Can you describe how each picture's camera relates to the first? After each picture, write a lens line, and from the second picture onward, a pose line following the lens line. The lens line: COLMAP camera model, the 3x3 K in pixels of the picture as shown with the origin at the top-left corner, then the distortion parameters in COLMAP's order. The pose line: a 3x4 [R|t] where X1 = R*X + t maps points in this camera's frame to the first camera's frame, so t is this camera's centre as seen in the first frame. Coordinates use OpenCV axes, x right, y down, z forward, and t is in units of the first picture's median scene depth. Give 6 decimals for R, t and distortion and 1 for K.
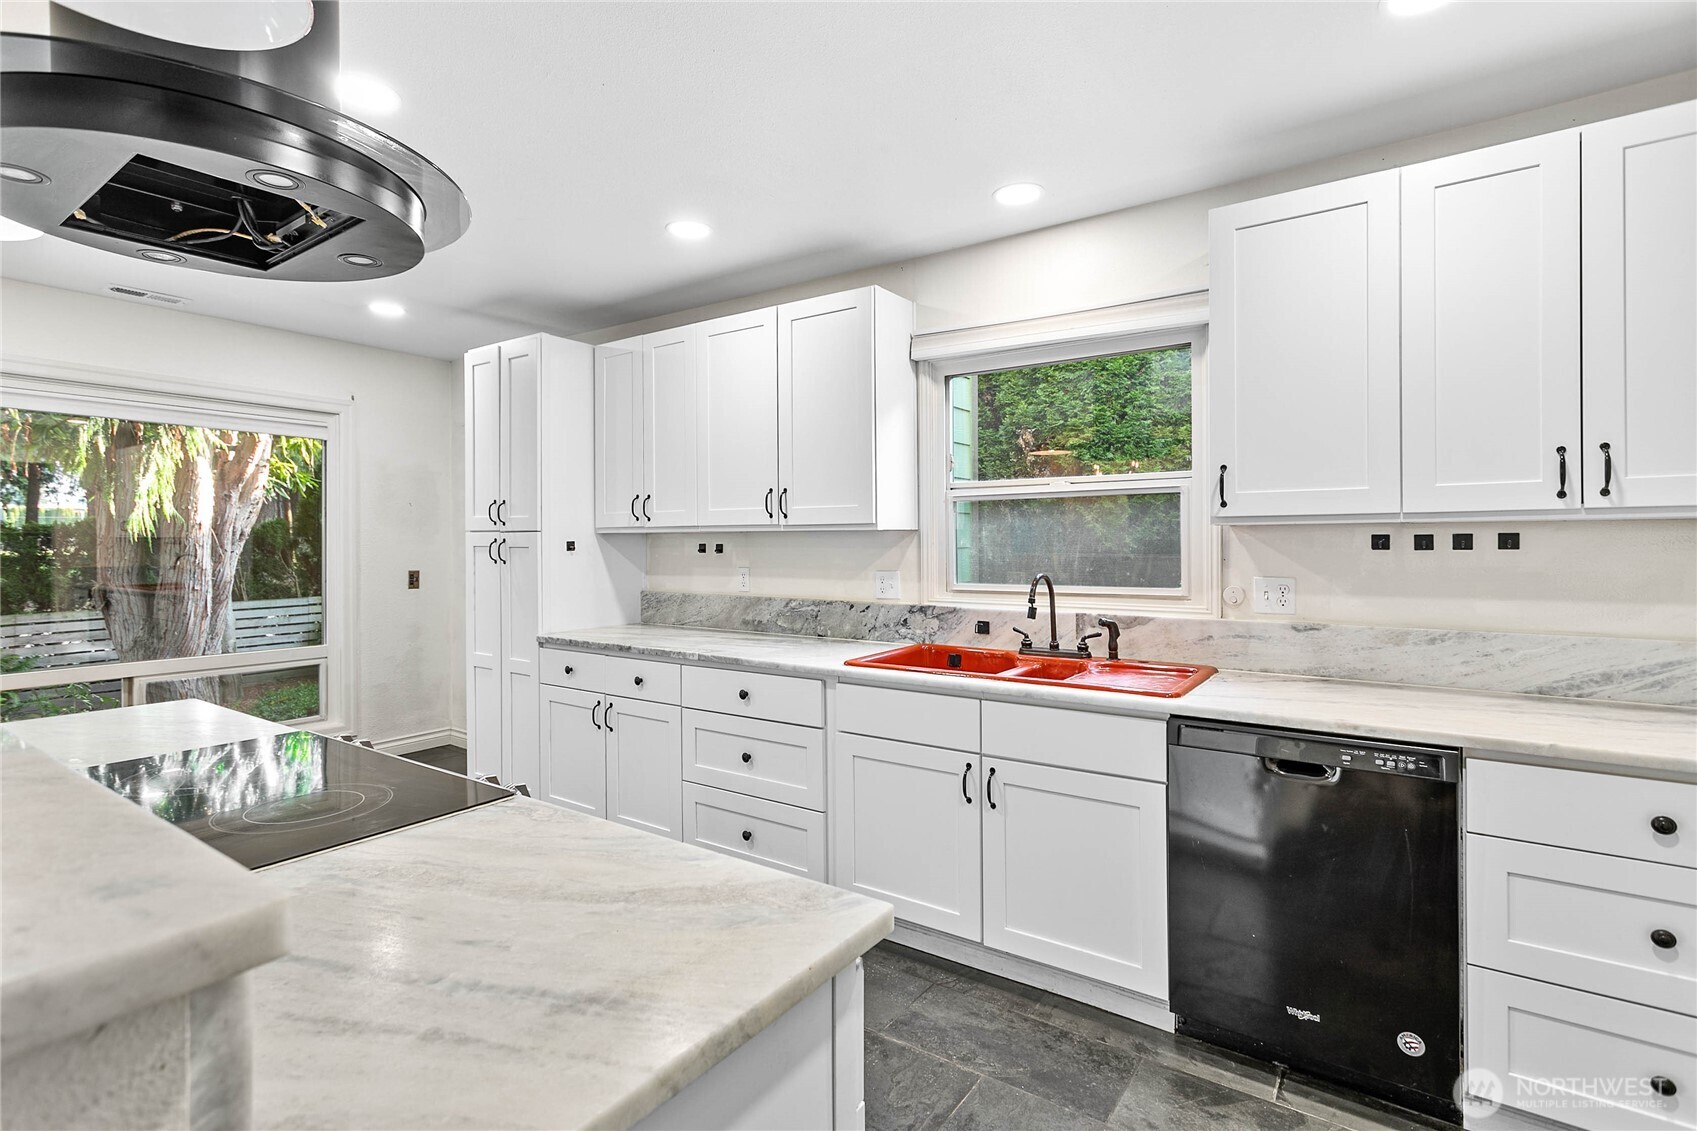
lens RADIAL K [[809.6, 0, 849.6], [0, 809.6, 549.1], [0, 0, 1]] dist [-0.000281, -0.000548]
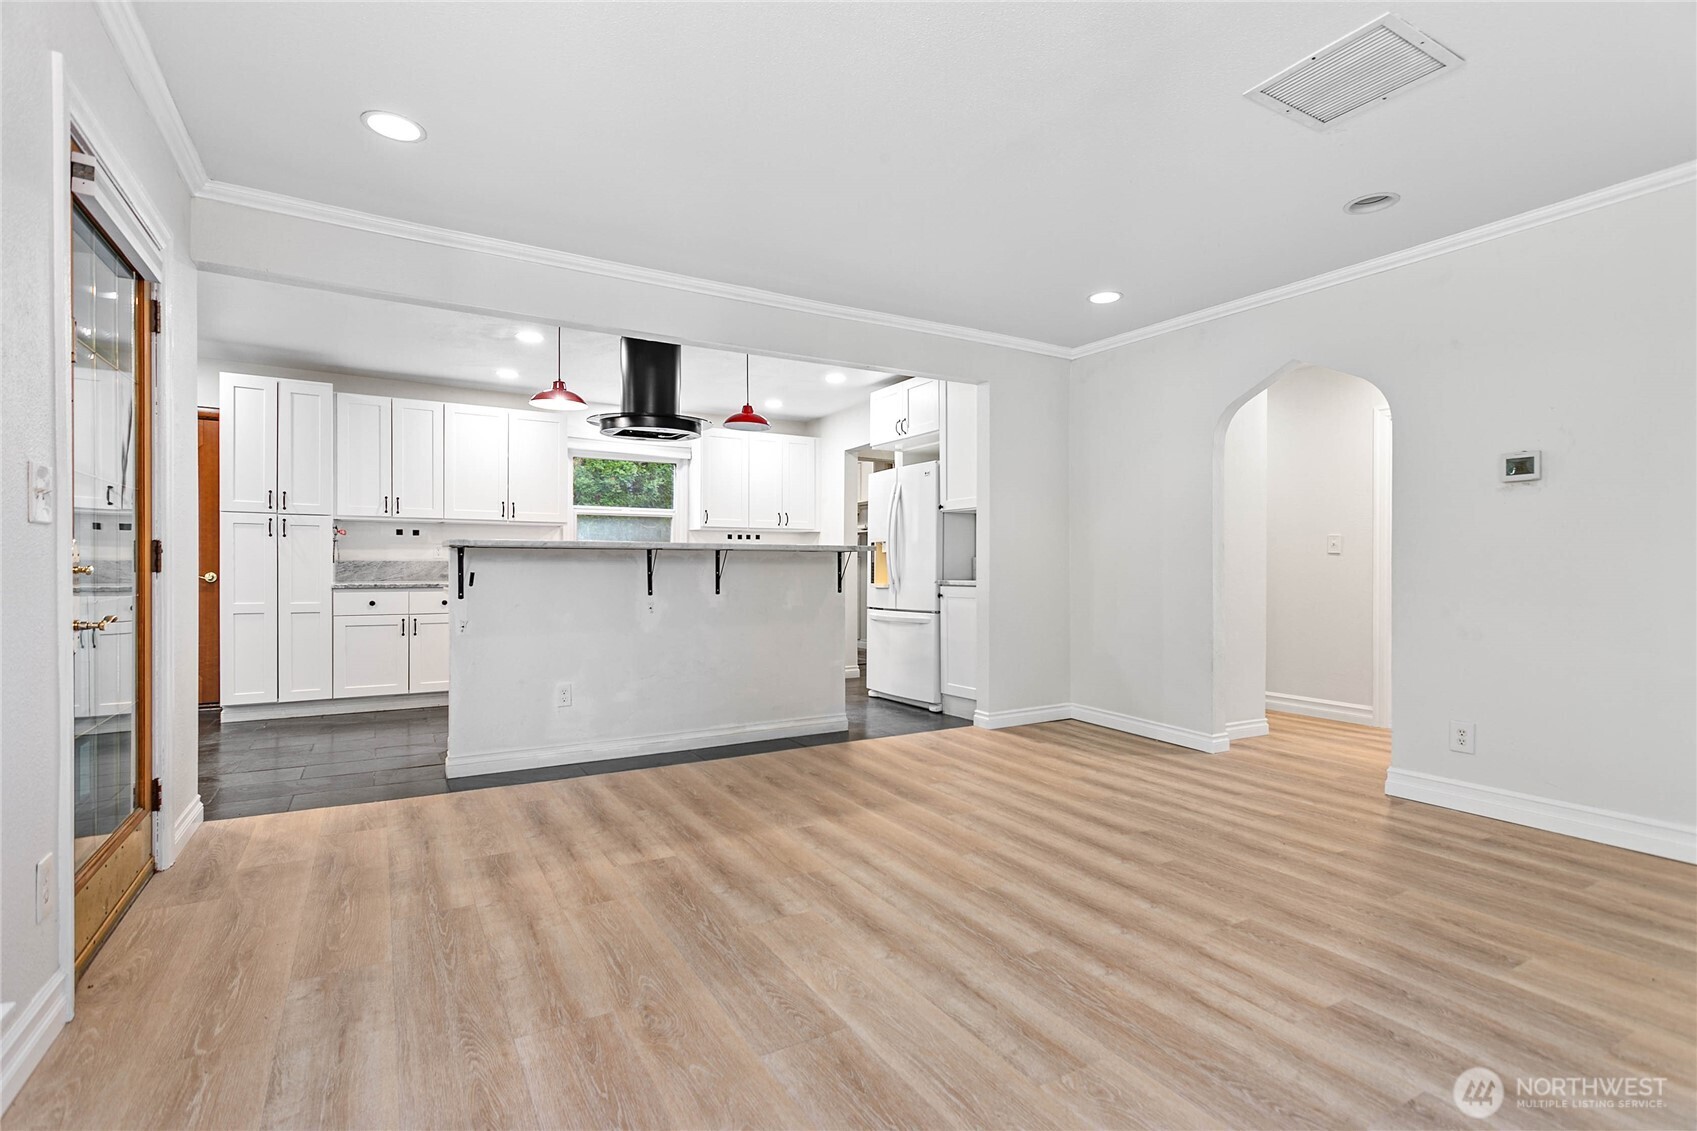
lens RADIAL K [[809.6, 0, 849.6], [0, 809.6, 549.1], [0, 0, 1]] dist [-0.000281, -0.000548]
pose [[0.420117, 0.024364, 0.907143, -1.307494], [0.004791, 0.999566, -0.029065, 0.086425], [-0.907457, 0.016557, 0.419818, -0.494186]]
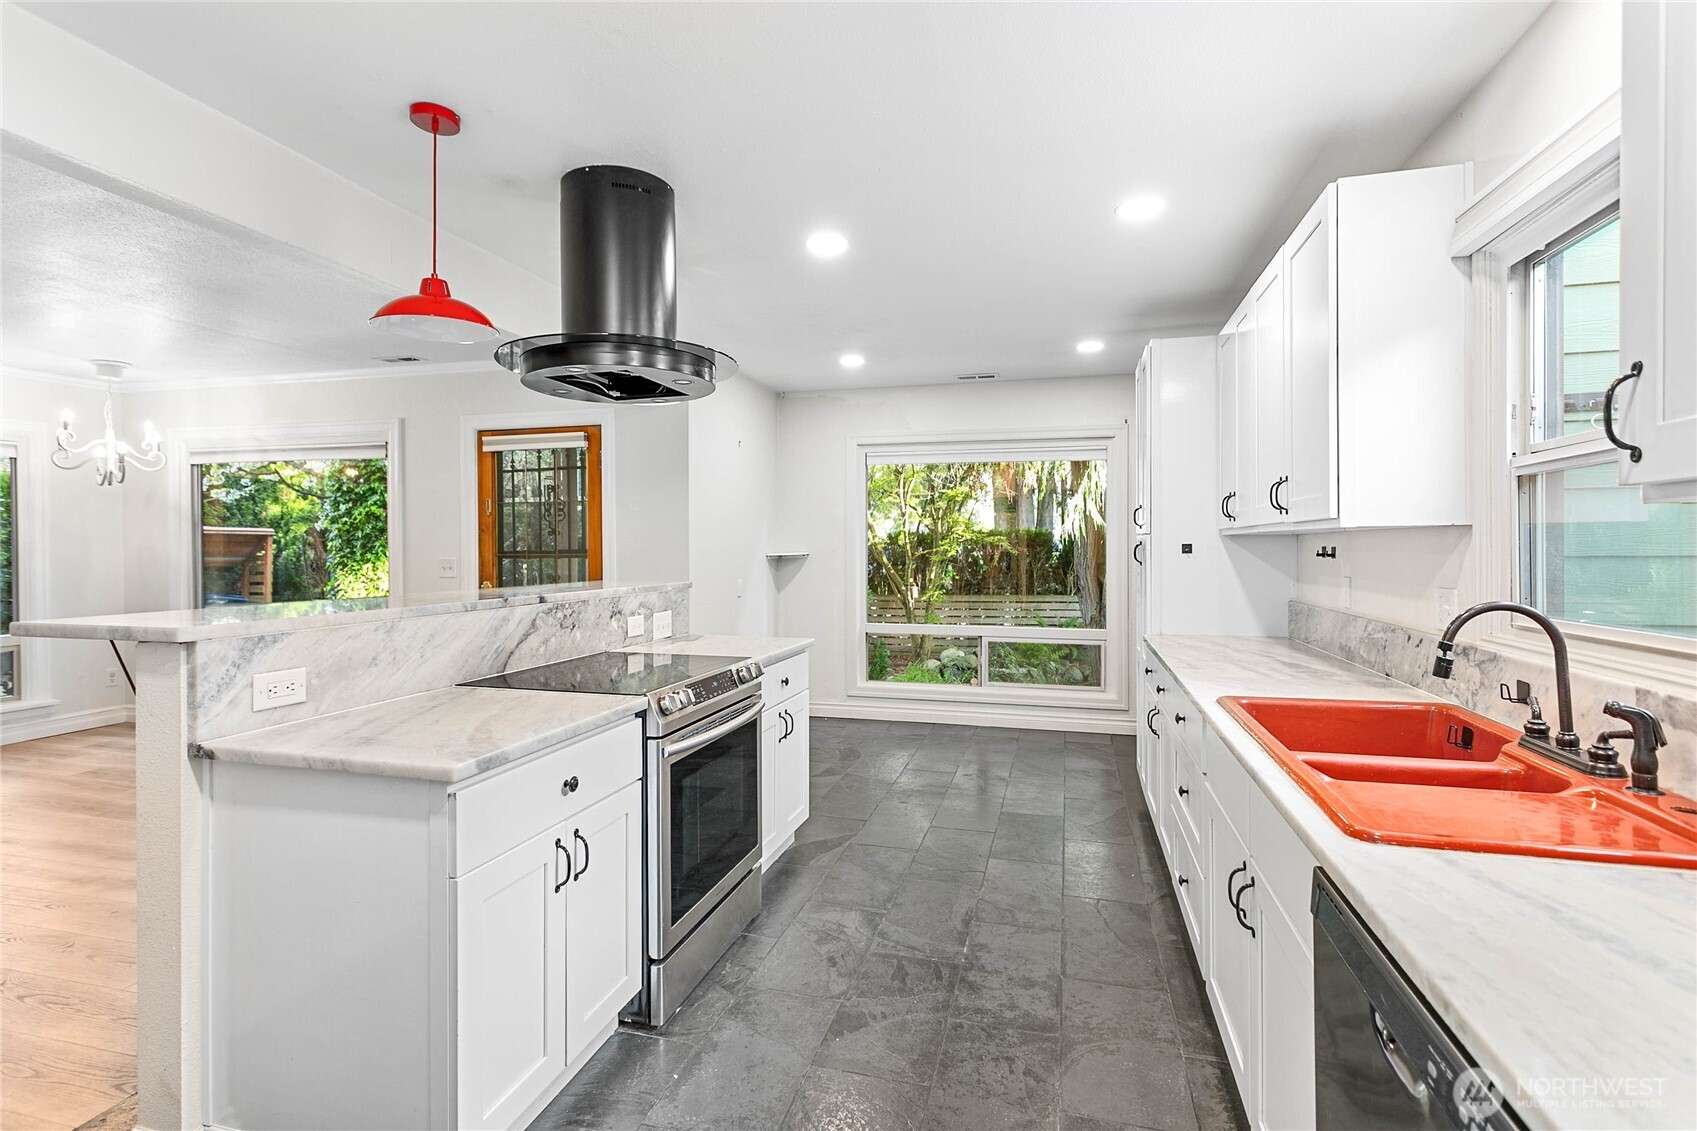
lens RADIAL K [[809.6, 0, 849.6], [0, 809.6, 549.1], [0, 0, 1]] dist [-0.000281, -0.000548]
pose [[0.337620, 0.003633, -0.941276, 0.441847], [-0.004354, 0.999988, 0.002298, -0.003368], [0.941273, 0.003323, 0.337631, 0.288558]]
